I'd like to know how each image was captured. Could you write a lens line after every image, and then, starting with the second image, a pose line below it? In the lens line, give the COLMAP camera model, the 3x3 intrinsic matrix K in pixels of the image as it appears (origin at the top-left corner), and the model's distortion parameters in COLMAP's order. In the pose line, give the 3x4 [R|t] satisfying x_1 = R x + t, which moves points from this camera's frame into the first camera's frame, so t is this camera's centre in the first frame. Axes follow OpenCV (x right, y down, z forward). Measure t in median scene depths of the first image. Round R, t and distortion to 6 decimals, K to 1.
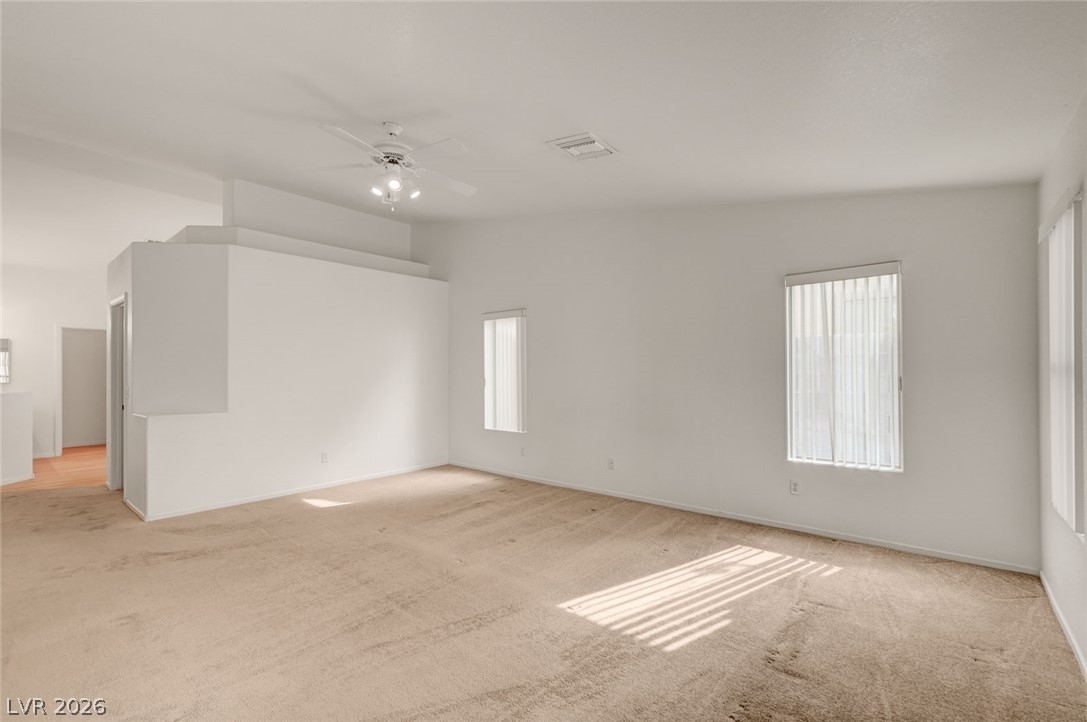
lens RADIAL K [[463.1, 0, 555.1], [0, 463.1, 368.7], [0, 0, 1]] dist [0.000630, 0.000068]
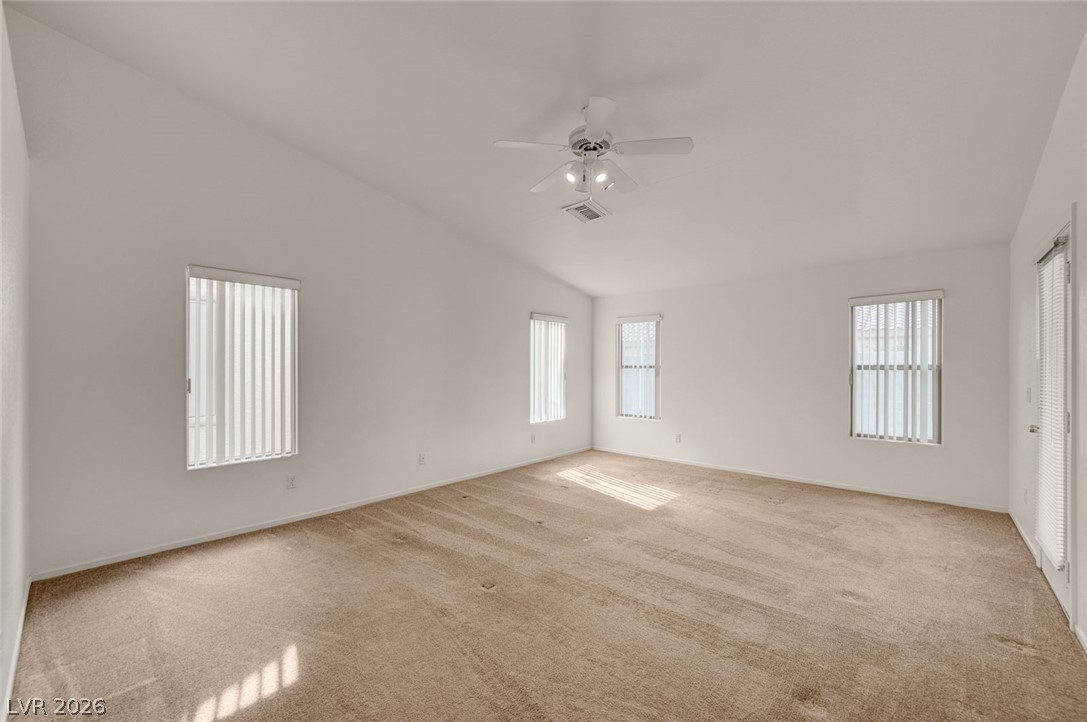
lens RADIAL K [[432.4, 0, 549.8], [0, 432.4, 374.1], [0, 0, 1]] dist [0.000261, 0.000088]
pose [[0.034659, -0.002719, 0.999395, -0.981229], [-0.007360, 0.999968, 0.002976, 0.014286], [-0.999372, -0.007459, 0.034638, 0.817956]]
